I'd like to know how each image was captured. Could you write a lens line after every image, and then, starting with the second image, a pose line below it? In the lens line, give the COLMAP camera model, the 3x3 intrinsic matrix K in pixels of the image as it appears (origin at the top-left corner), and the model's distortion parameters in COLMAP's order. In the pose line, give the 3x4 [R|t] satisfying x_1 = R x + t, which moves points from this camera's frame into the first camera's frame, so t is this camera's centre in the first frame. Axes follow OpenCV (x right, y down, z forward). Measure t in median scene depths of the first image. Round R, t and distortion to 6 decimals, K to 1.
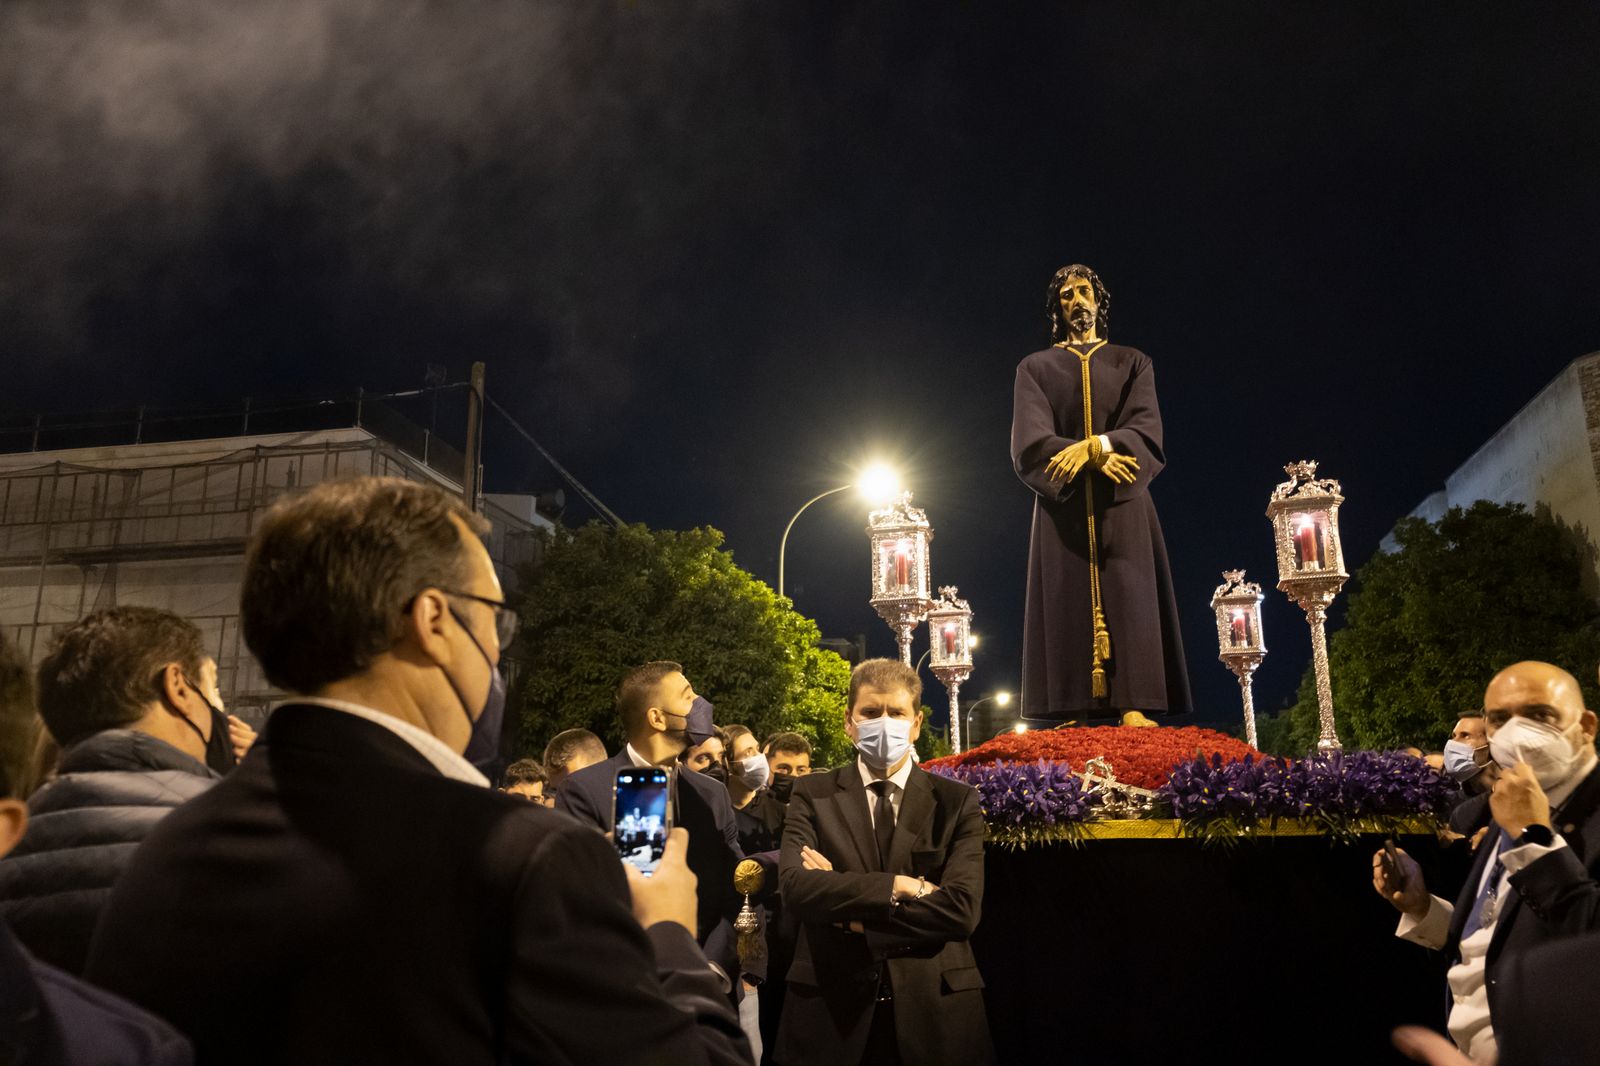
lens RADIAL K [[1261.7, 0, 793.1], [0, 1261.7, 533.8], [0, 0, 1]] dist [-0.052703, 0.070438]
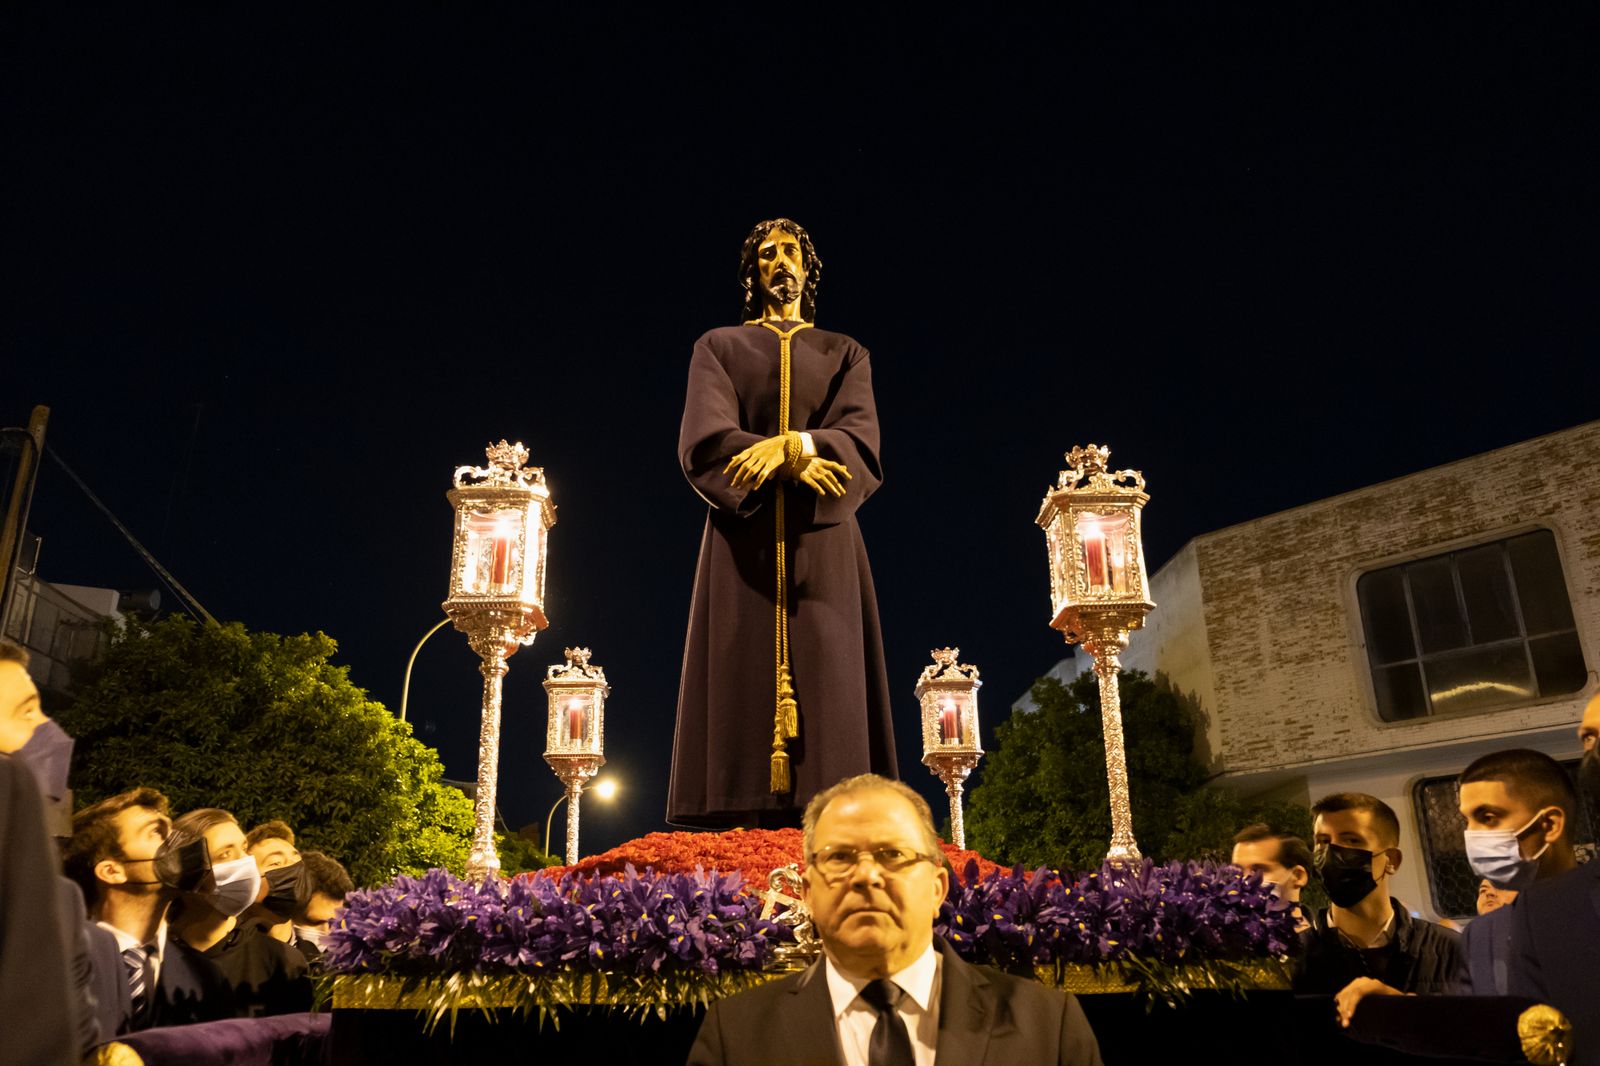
lens RADIAL K [[1261.7, 0, 793.1], [0, 1261.7, 533.8], [0, 0, 1]] dist [-0.052703, 0.070438]
pose [[0.959978, 0.092903, 0.264220, 0.048845], [-0.060652, 0.989955, -0.127713, 0.071732], [-0.273431, 0.106576, 0.955969, 0.291892]]
